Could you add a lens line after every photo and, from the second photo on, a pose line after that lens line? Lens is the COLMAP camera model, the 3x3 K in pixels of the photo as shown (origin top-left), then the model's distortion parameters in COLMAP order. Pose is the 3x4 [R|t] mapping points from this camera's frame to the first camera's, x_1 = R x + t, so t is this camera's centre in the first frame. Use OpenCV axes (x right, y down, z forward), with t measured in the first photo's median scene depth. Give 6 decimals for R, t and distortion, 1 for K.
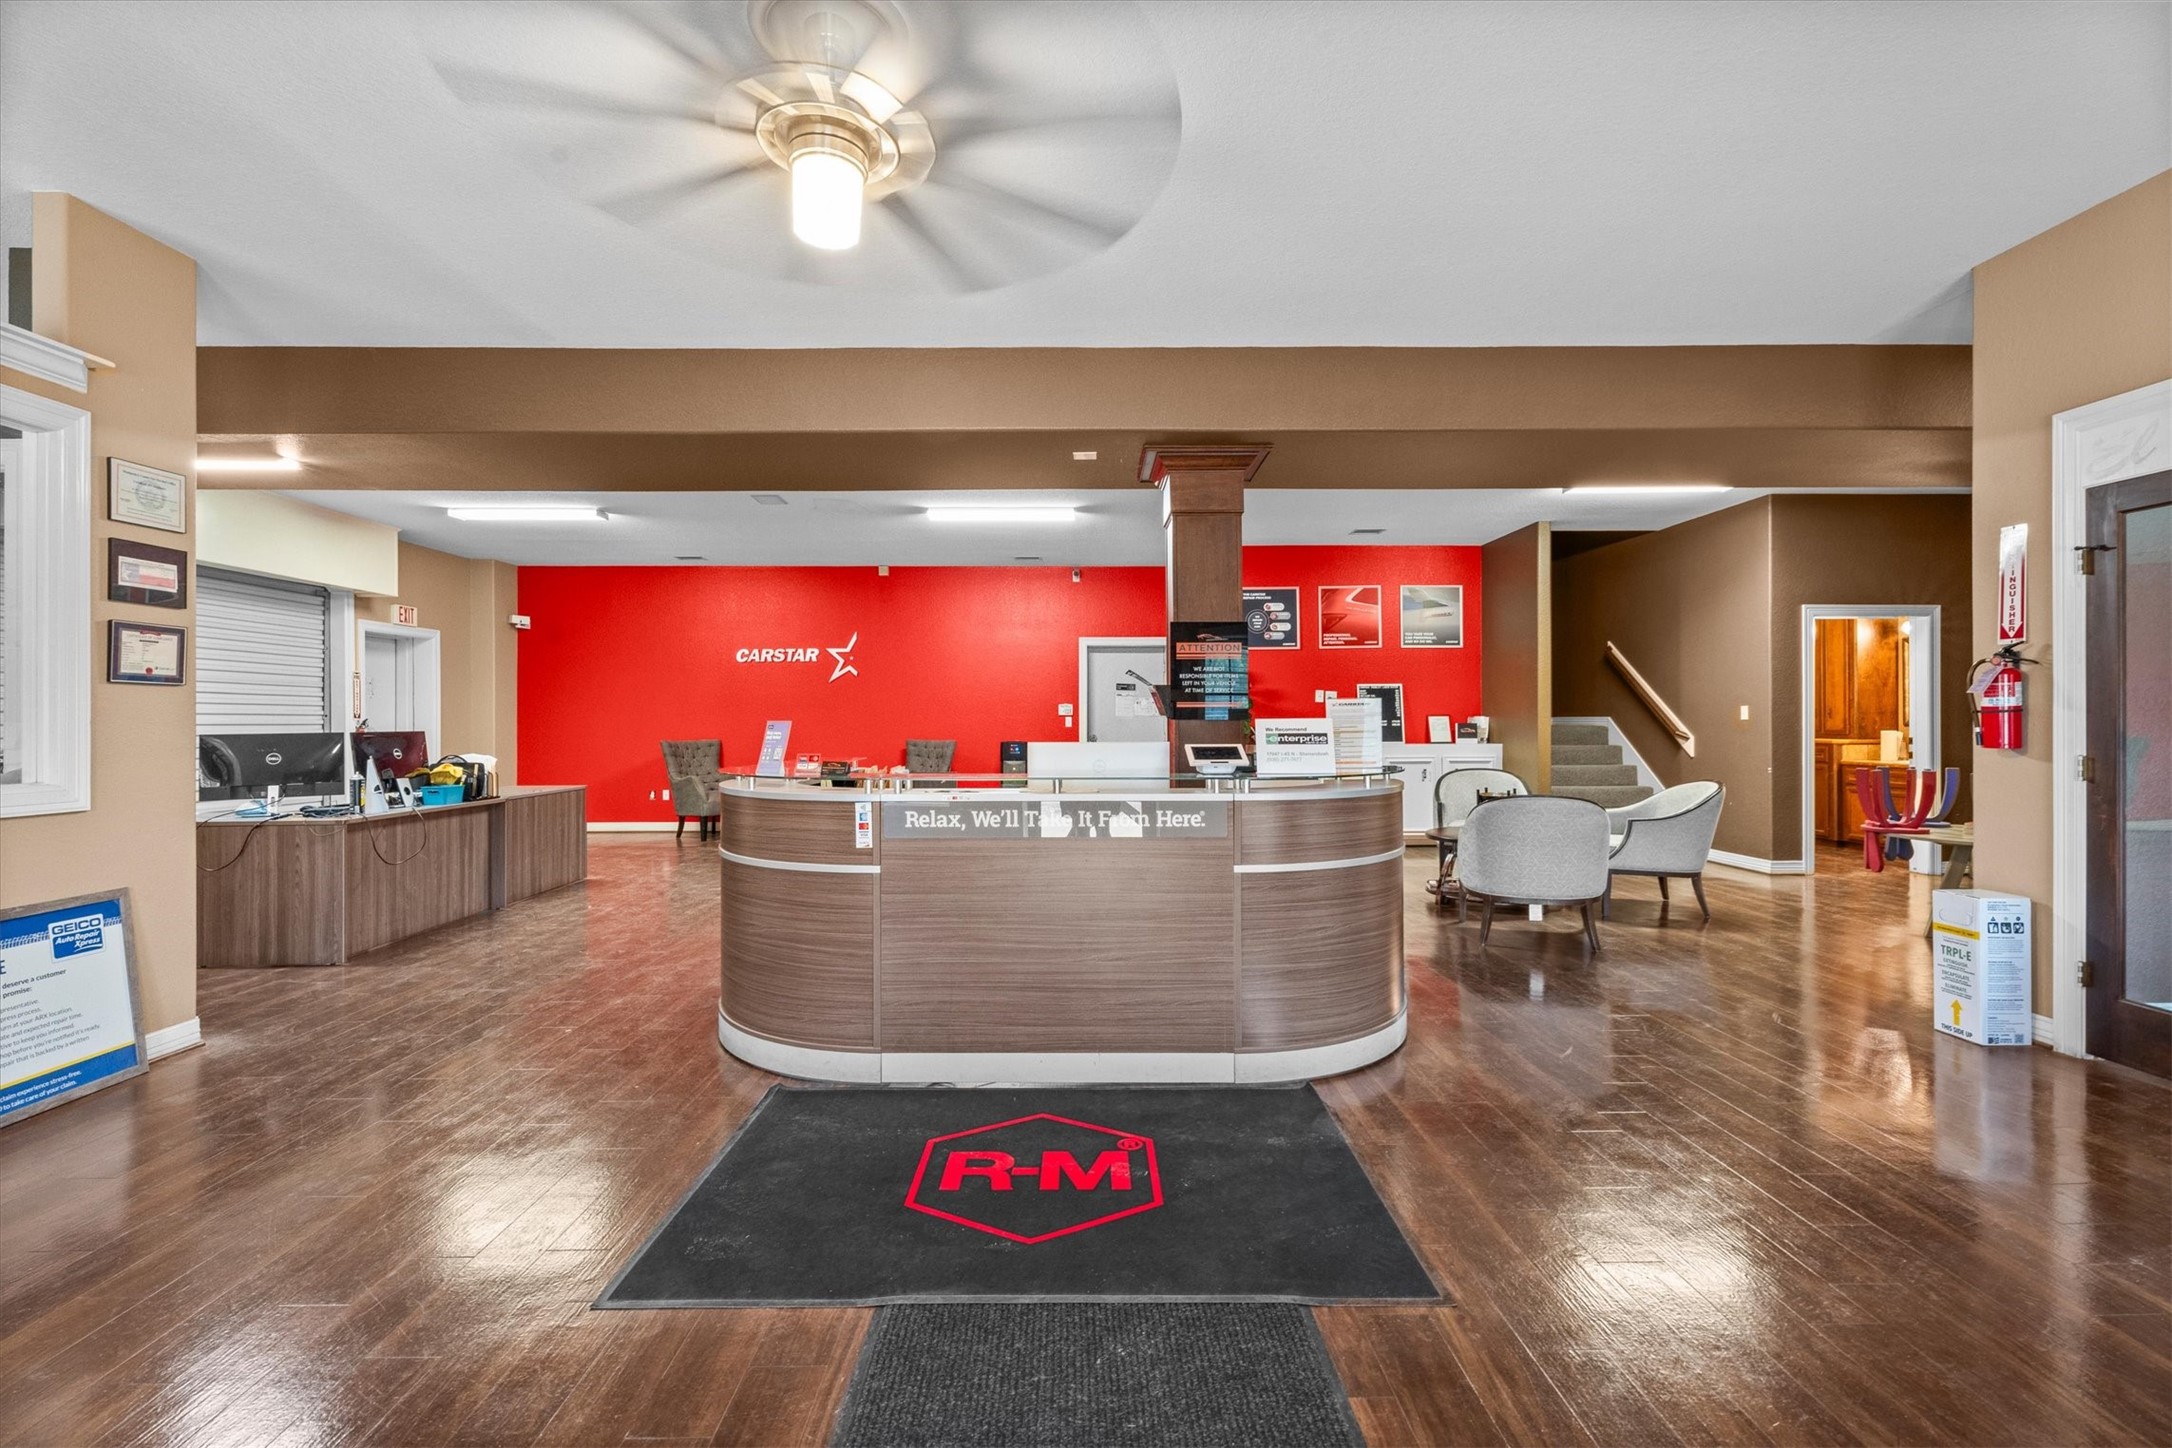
lens RADIAL K [[957.9, 0, 1087.8], [0, 957.9, 720.1], [0, 0, 1]] dist [0.002006, 0.000830]
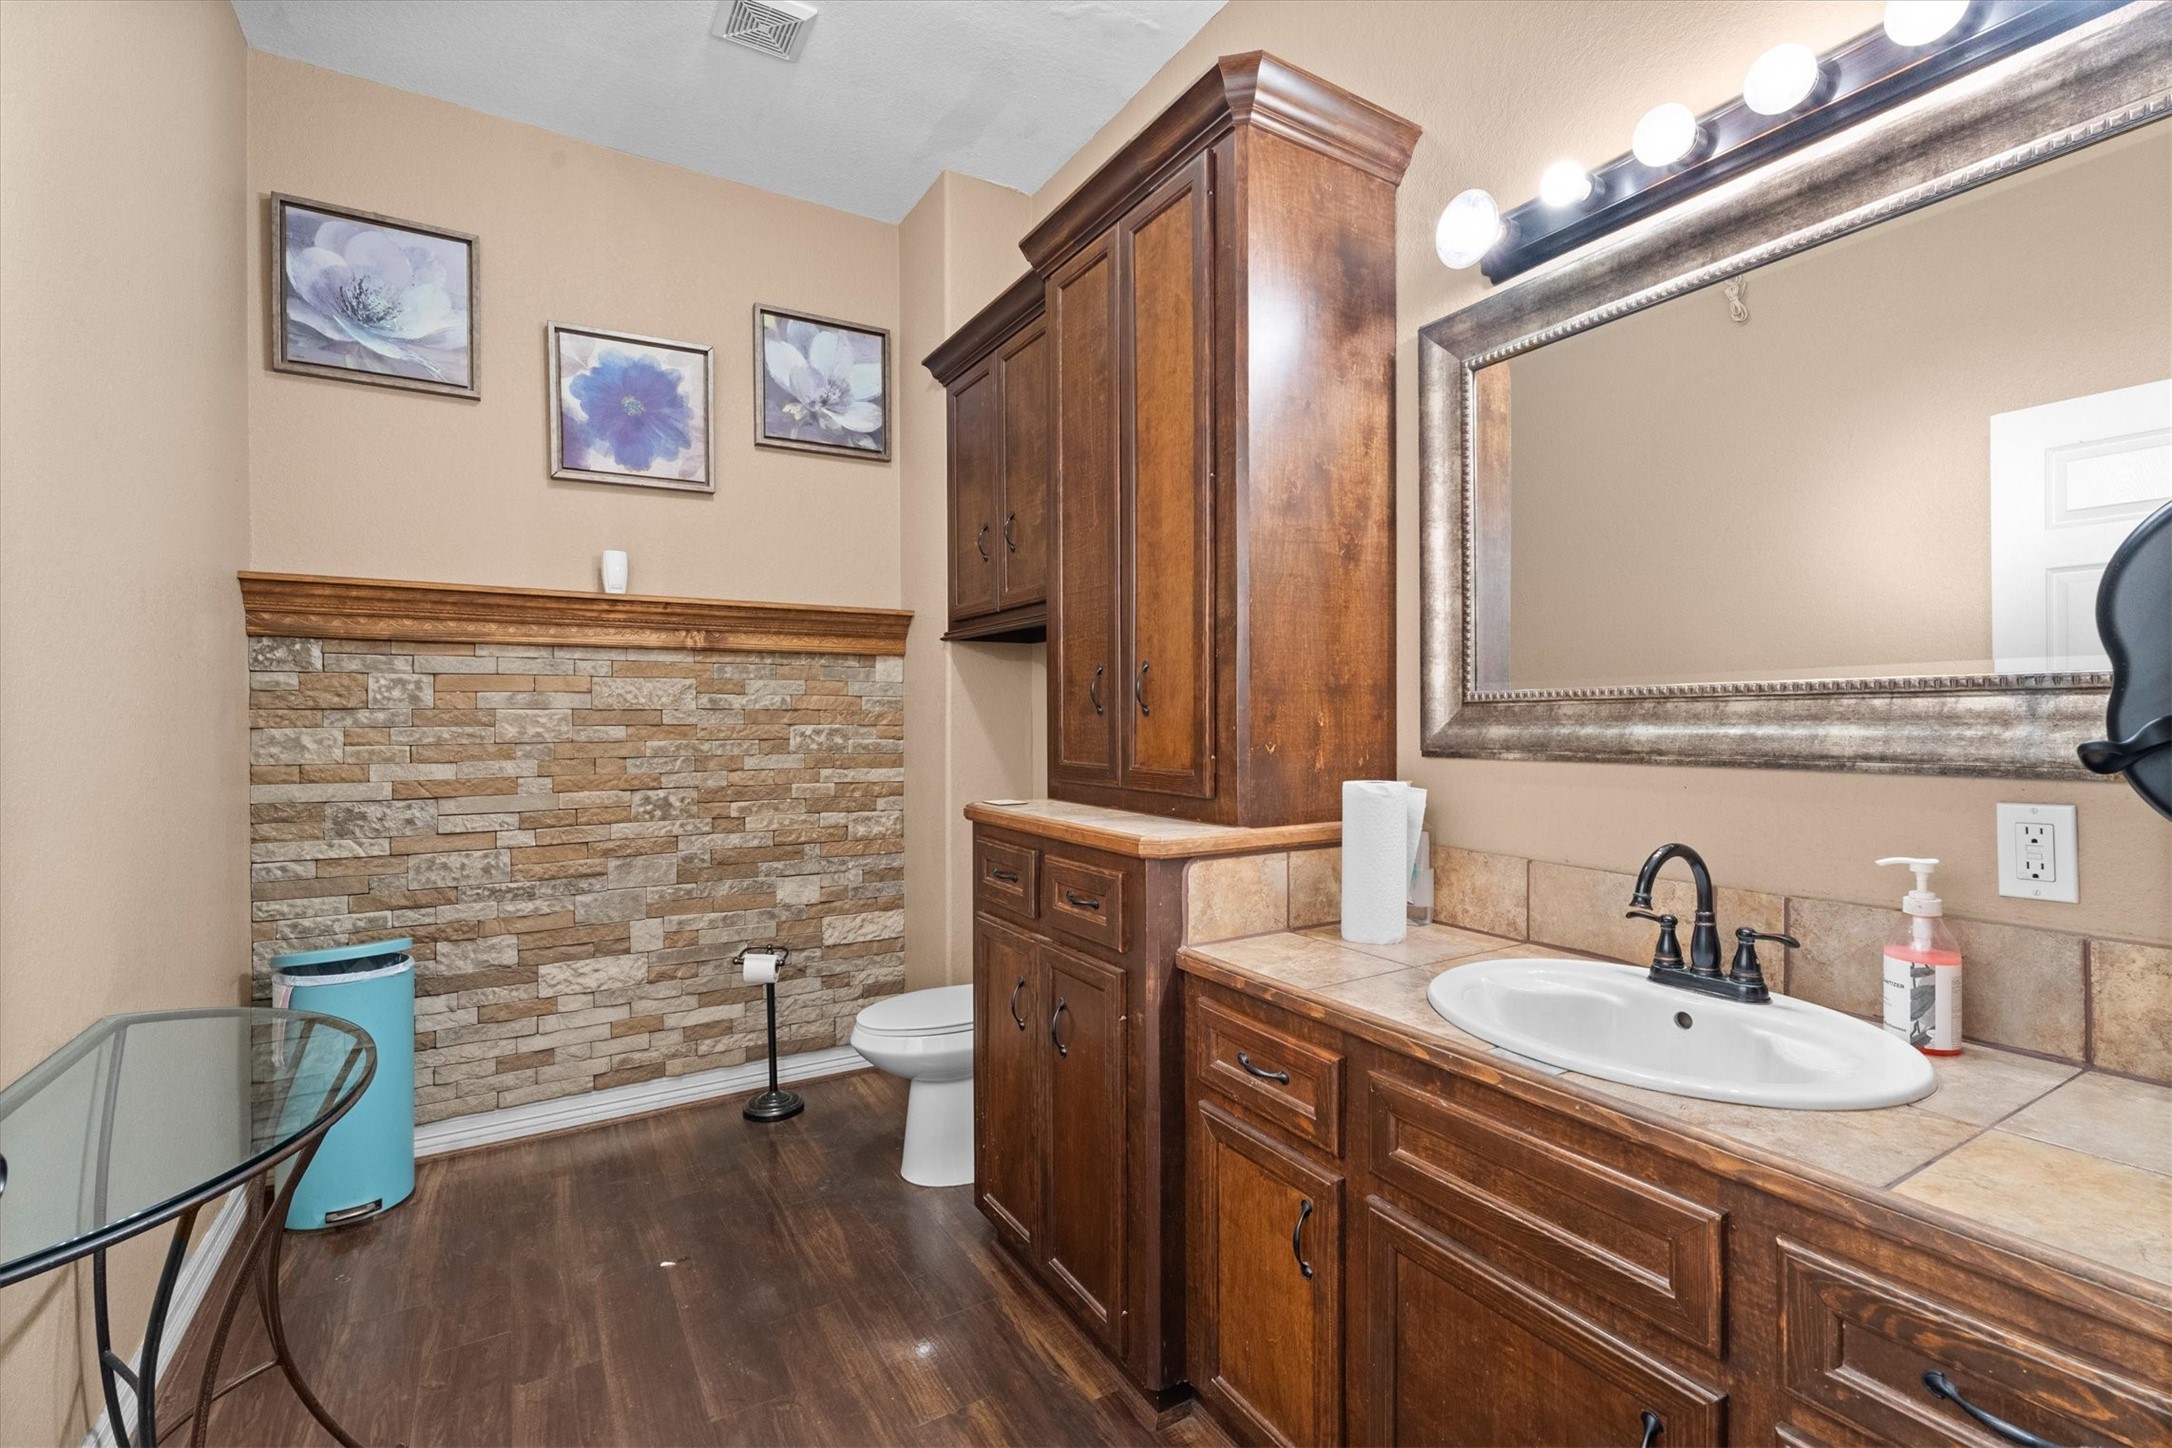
lens RADIAL K [[957.9, 0, 1087.8], [0, 957.9, 720.1], [0, 0, 1]] dist [0.002006, 0.000830]
pose [[0.860227, 0.002153, 0.509908, 0.677267], [-0.003593, 0.999992, 0.001839, -0.001474], [-0.509899, -0.003414, 0.860227, 0.851759]]
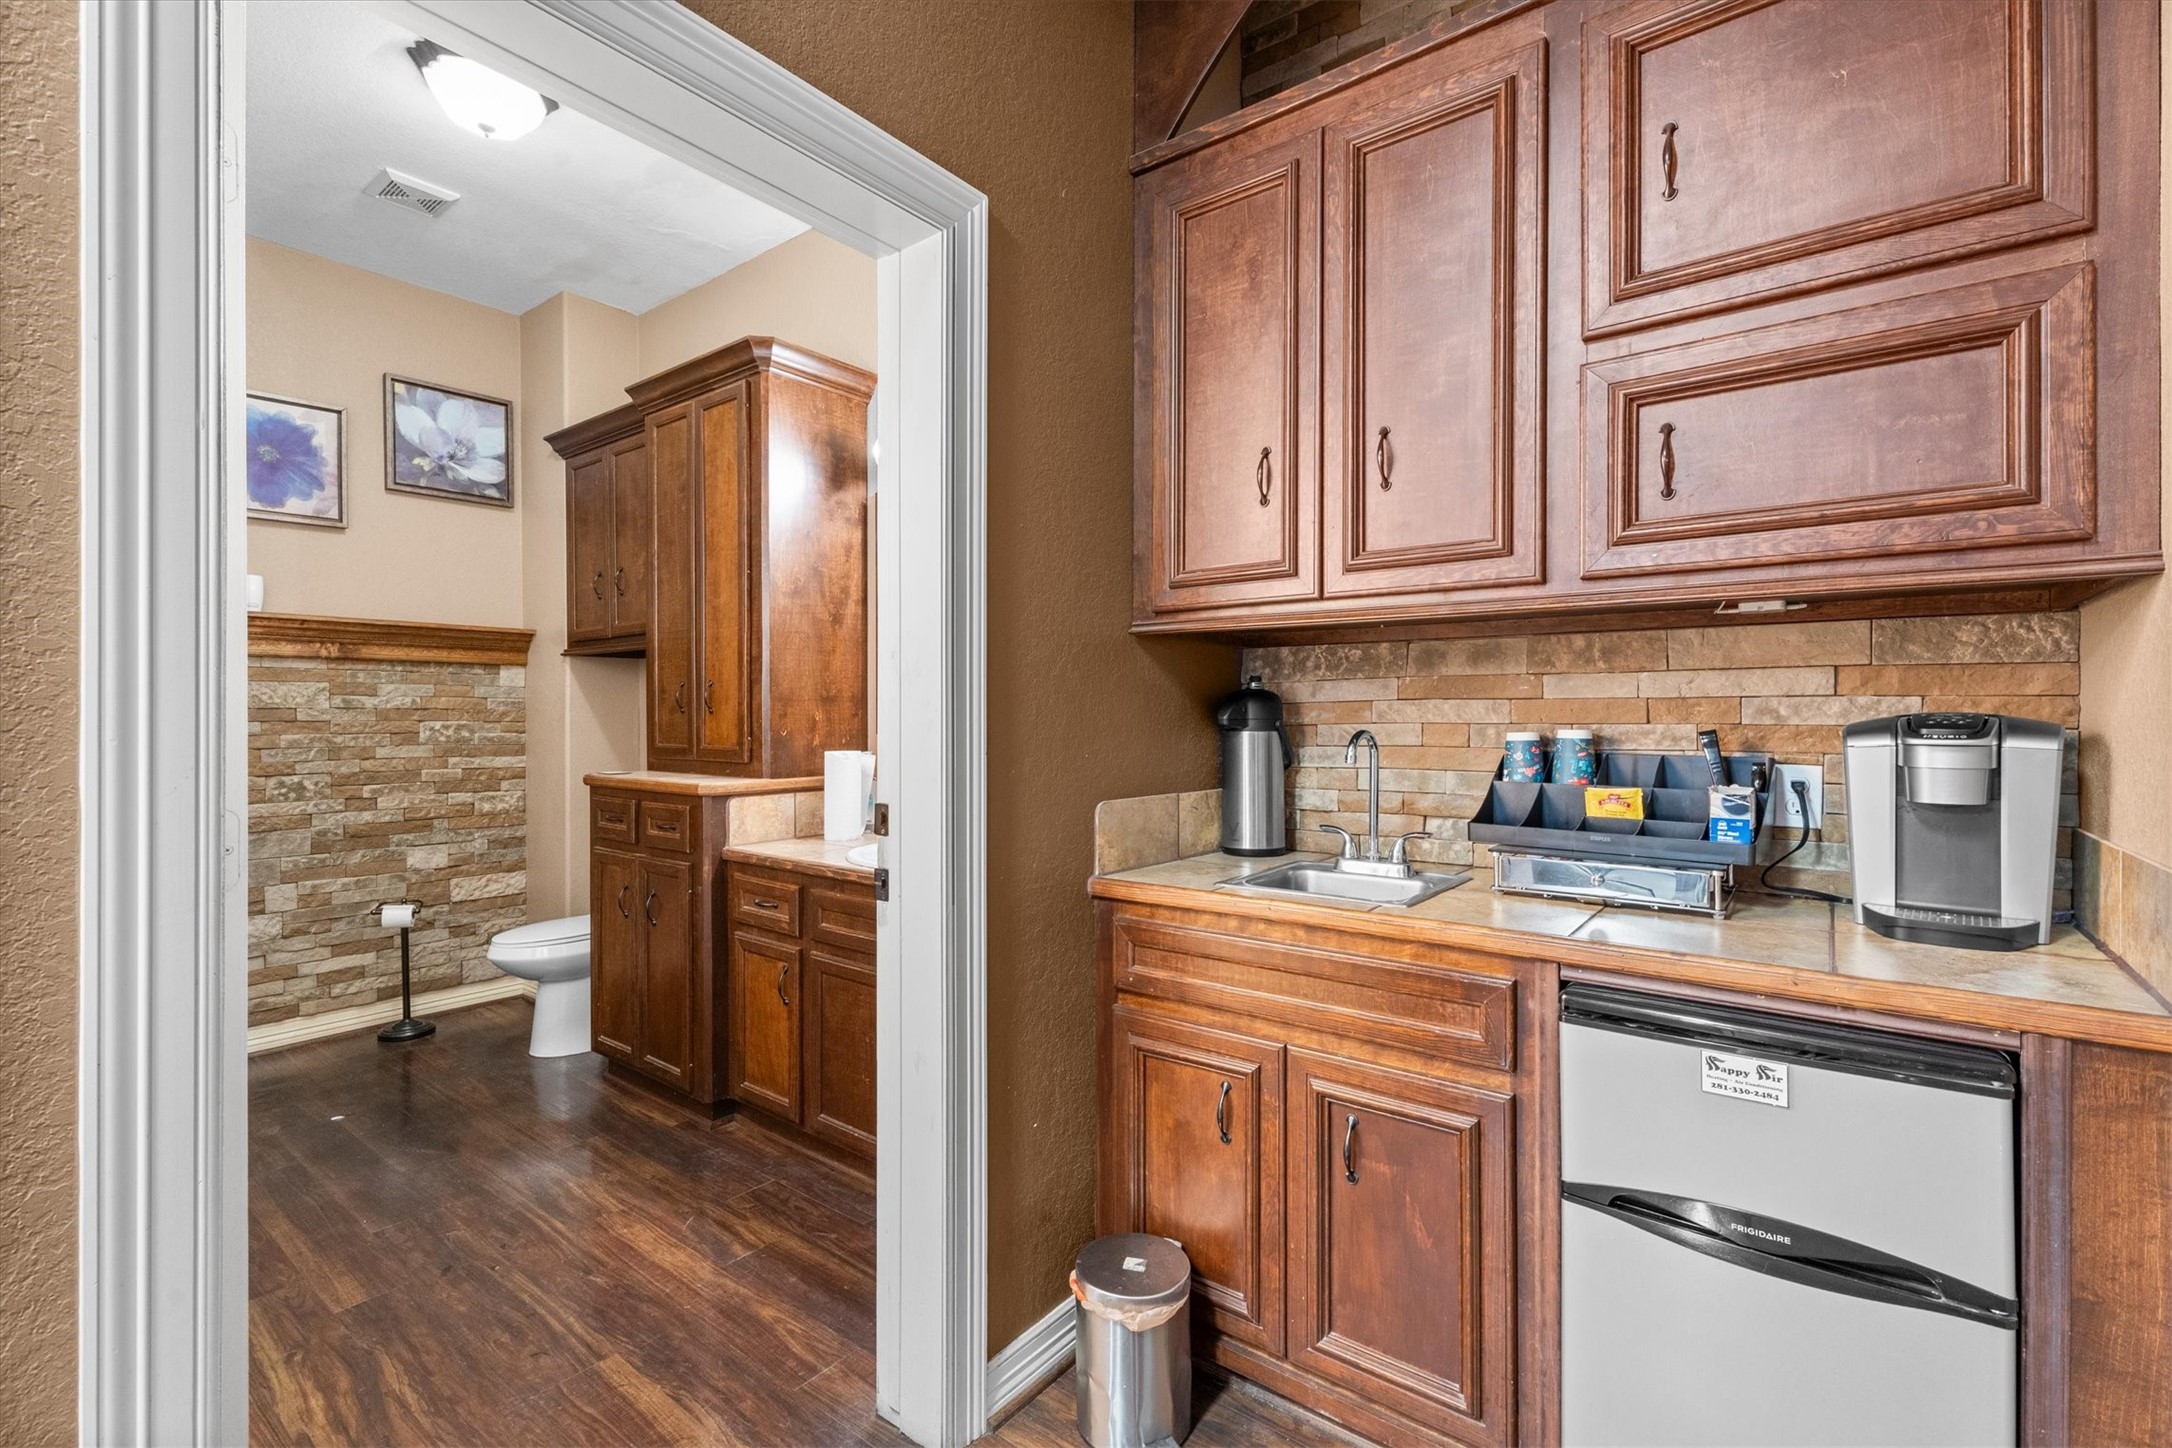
lens RADIAL K [[957.9, 0, 1087.8], [0, 957.9, 720.1], [0, 0, 1]] dist [0.002006, 0.000830]
pose [[0.621885, 0.001080, 0.783108, 0.611536], [-0.003384, 0.999993, 0.001307, -0.000733], [-0.783102, -0.003463, 0.621884, 0.707535]]
